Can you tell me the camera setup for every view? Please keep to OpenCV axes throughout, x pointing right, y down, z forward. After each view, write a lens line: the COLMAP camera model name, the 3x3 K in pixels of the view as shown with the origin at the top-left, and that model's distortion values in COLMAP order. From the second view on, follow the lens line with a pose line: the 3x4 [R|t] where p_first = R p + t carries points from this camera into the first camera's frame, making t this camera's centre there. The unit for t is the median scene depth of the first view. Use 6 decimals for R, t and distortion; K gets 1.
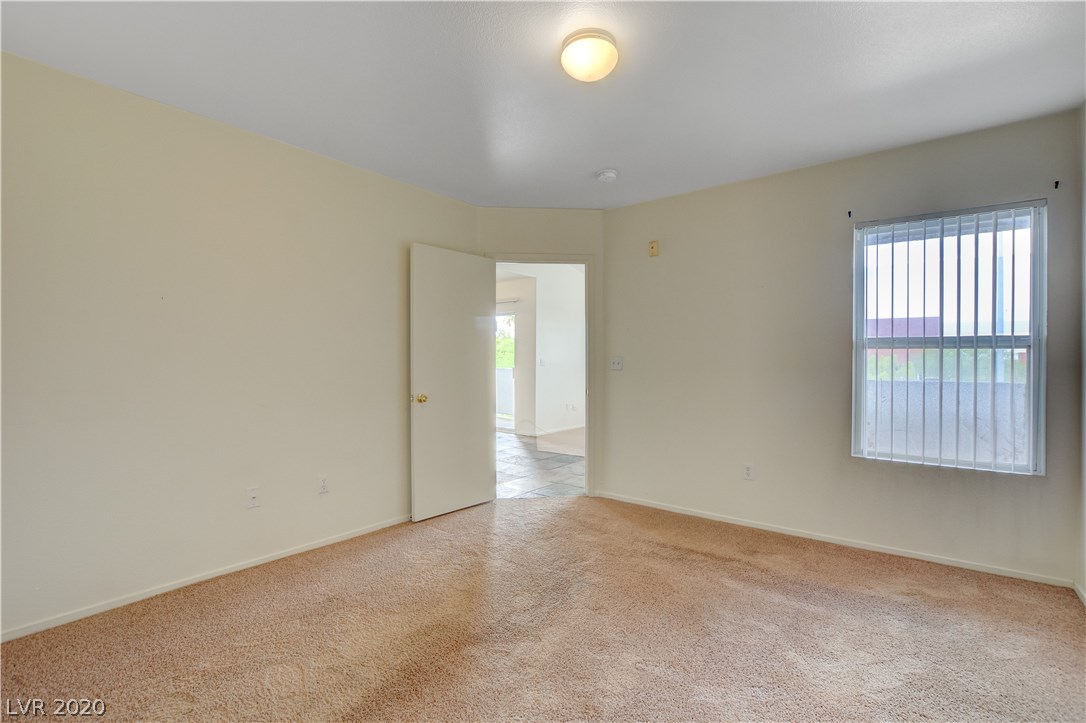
lens RADIAL K [[478.5, 0, 545.0], [0, 478.5, 364.7], [0, 0, 1]] dist [-0.016591, 0.000808]
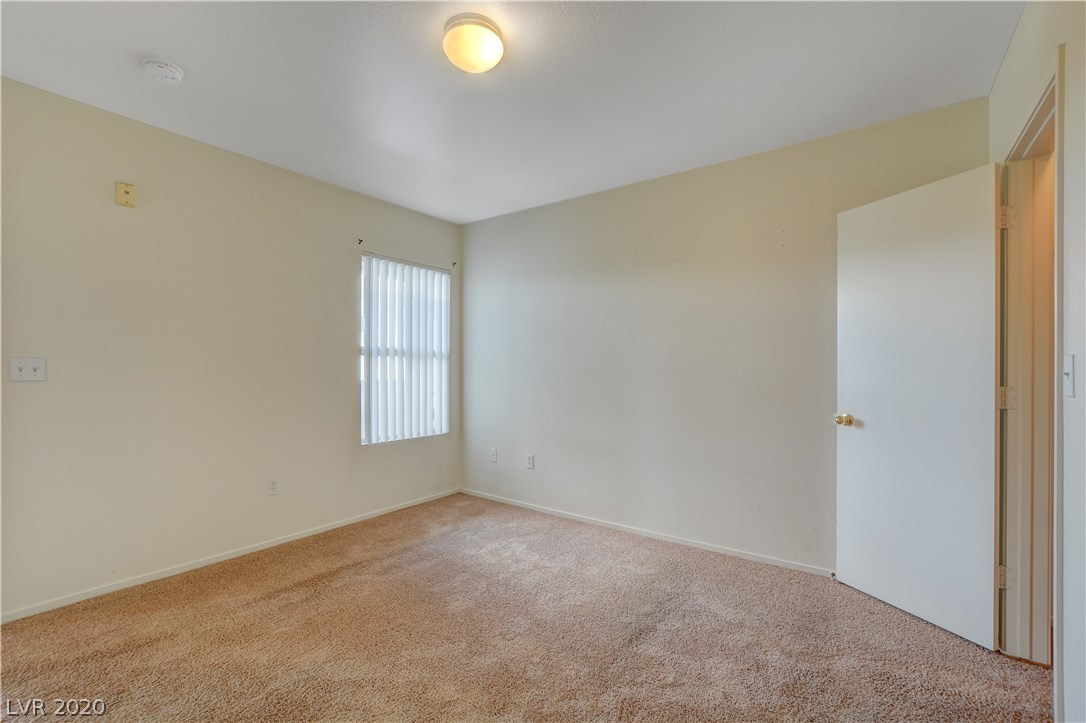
lens RADIAL K [[478.5, 0, 542.4], [0, 478.5, 364.2], [0, 0, 1]] dist [-0.016591, 0.000808]
pose [[-0.021822, -0.001759, 0.999760, -0.579776], [0.003053, 0.999994, 0.001826, -0.010885], [-0.999757, 0.003093, -0.021817, 0.587185]]
